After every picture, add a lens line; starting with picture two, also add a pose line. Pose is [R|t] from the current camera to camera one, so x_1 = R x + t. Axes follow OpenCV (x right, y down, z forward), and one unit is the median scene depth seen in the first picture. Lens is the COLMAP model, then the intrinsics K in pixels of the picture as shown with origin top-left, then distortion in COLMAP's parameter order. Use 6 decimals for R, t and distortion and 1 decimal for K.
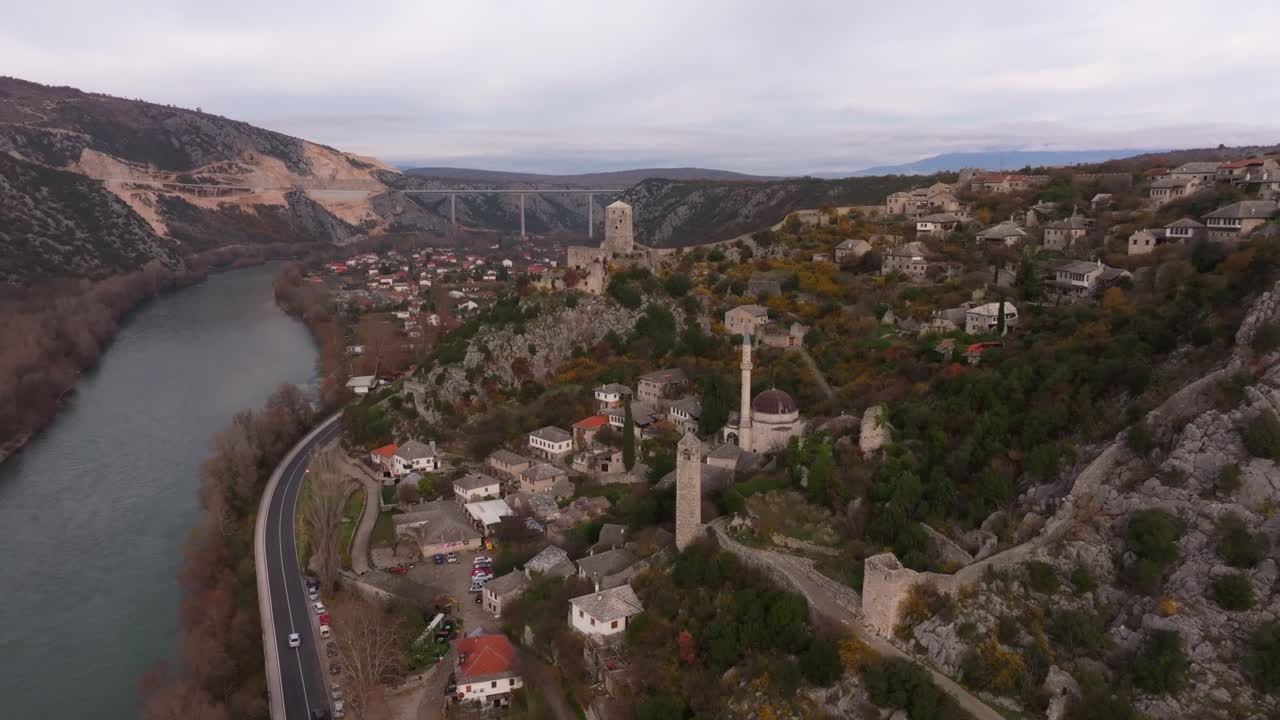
lens RADIAL K [[891.4, 0, 640.0], [0, 891.4, 360.0], [0, 0, 1]] dist [-0.003228, 0.026524]
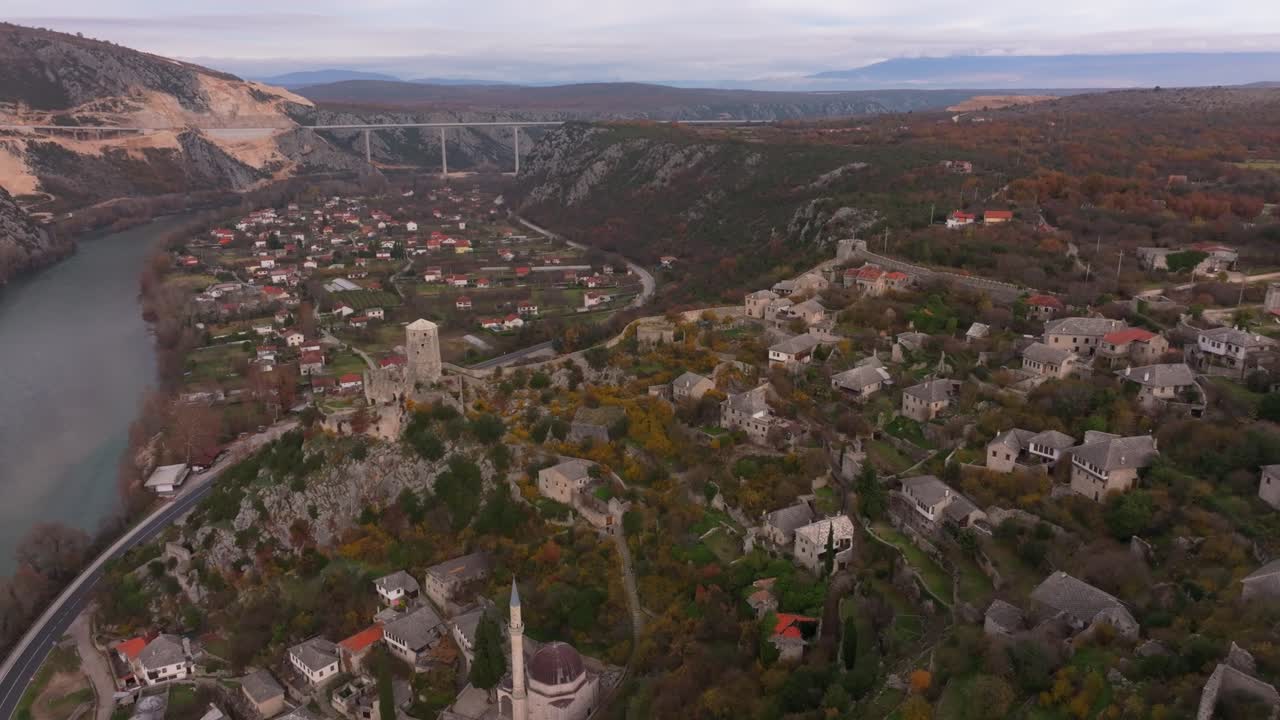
lens RADIAL K [[891.4, 0, 640.0], [0, 891.4, 360.0], [0, 0, 1]] dist [-0.003228, 0.026524]
pose [[0.998399, -0.016485, 0.054114, 0.137290], [0.010898, 0.994728, 0.101969, -0.226256], [-0.055510, -0.101216, 0.993315, 0.155210]]
